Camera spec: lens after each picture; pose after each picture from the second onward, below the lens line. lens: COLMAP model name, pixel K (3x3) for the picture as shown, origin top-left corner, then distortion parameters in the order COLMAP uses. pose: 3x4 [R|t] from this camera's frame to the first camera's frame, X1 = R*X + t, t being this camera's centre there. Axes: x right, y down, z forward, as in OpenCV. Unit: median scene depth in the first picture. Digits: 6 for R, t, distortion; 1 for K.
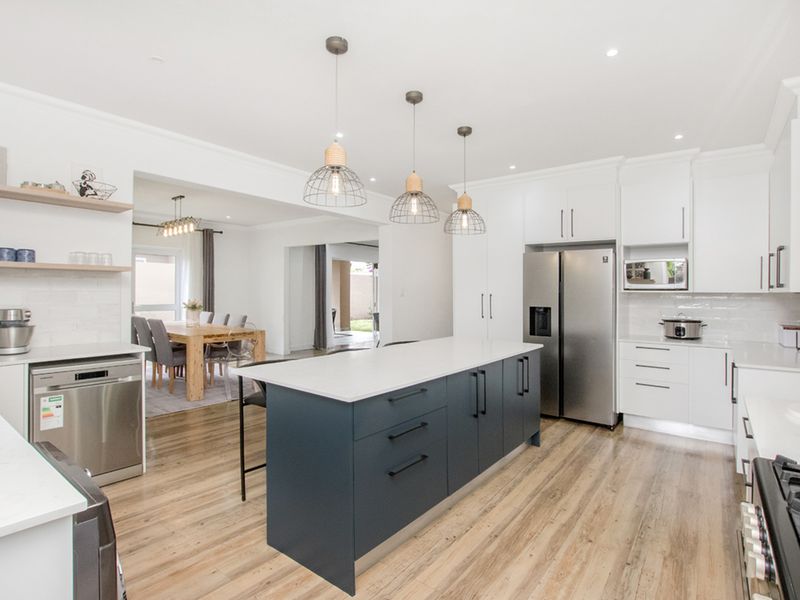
lens RADIAL K [[421.8, 0, 399.0], [0, 421.8, 292.7], [0, 0, 1]] dist [-0.064554, -0.000160]
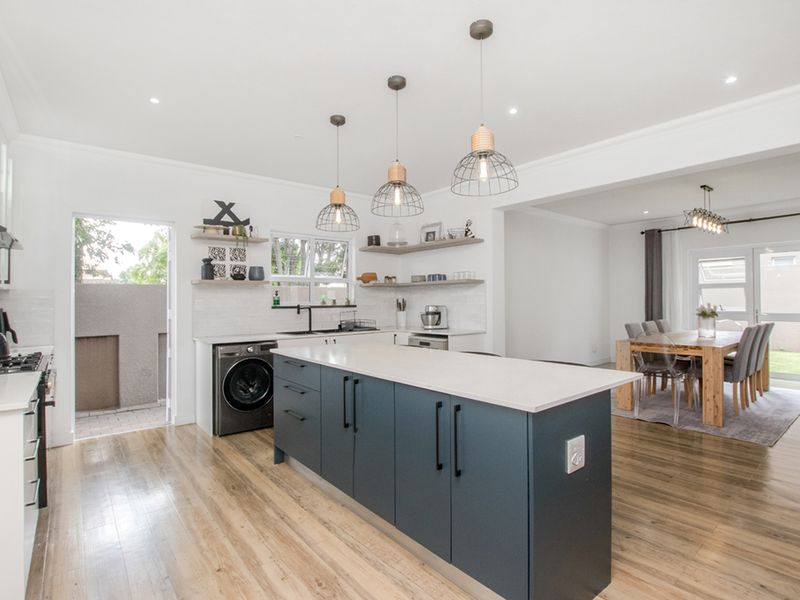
lens RADIAL K [[413.4, 0, 400.0], [0, 413.4, 300.0], [0, 0, 1]] dist [-0.045032, 0.001037]
pose [[-0.225297, -0.009024, -0.974248, 1.035696], [0.000160, 0.999957, -0.009299, 0.032207], [0.974290, -0.002251, -0.225286, 1.325380]]
